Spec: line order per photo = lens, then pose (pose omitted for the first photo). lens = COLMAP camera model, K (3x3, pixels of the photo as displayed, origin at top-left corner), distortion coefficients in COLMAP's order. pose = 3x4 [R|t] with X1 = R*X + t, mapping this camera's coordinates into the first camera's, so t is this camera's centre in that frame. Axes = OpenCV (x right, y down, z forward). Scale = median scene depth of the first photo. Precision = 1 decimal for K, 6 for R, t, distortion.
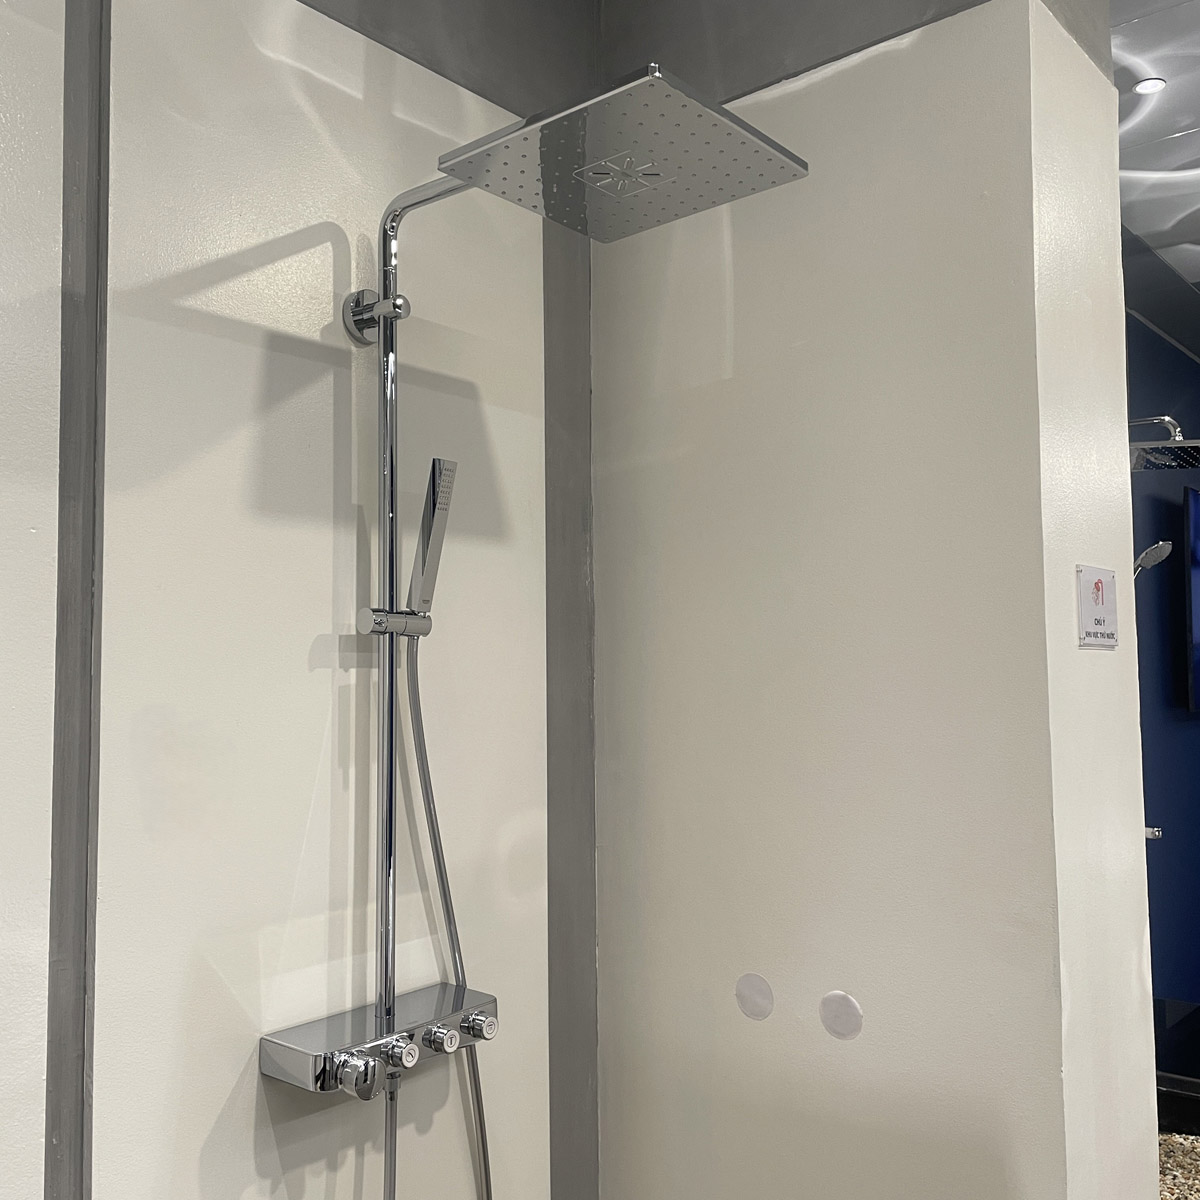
lens RADIAL K [[1218.5, 0, 599.6], [0, 1218.5, 623.9], [0, 0, 1]] dist [0.048037, -0.025748]
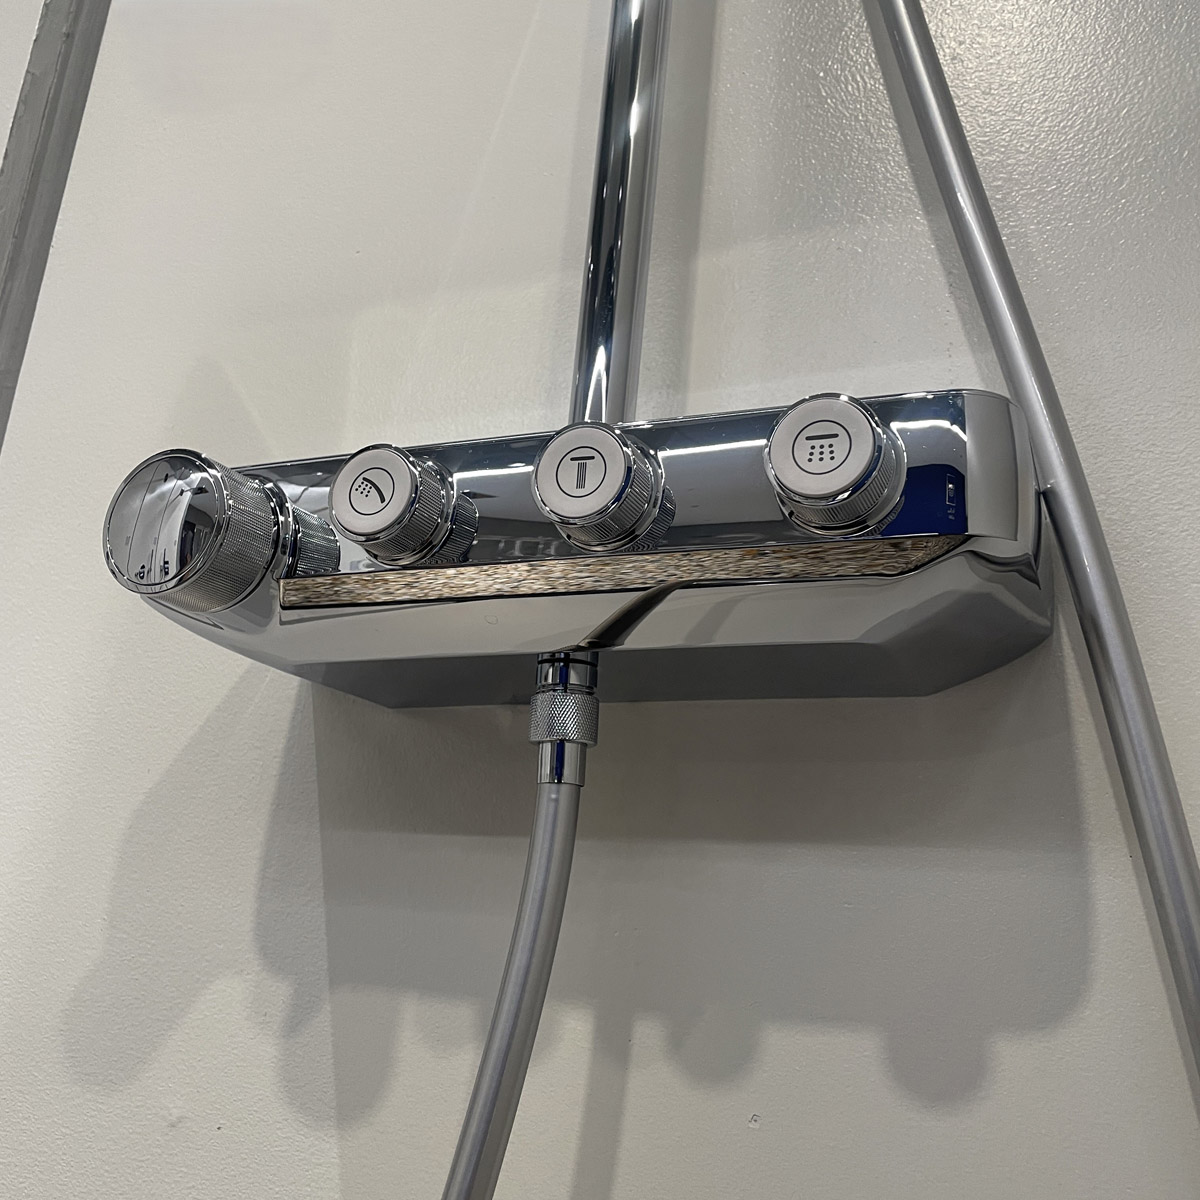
lens RADIAL K [[1257.7, 0, 600.0], [0, 1257.7, 600.0], [0, 0, 1]] dist [0.005955, -0.010140]
pose [[0.311597, -0.238511, -0.919793, 0.080328], [-0.037659, 0.964125, -0.262764, 0.402650], [0.949468, 0.116515, 0.291437, 0.892480]]
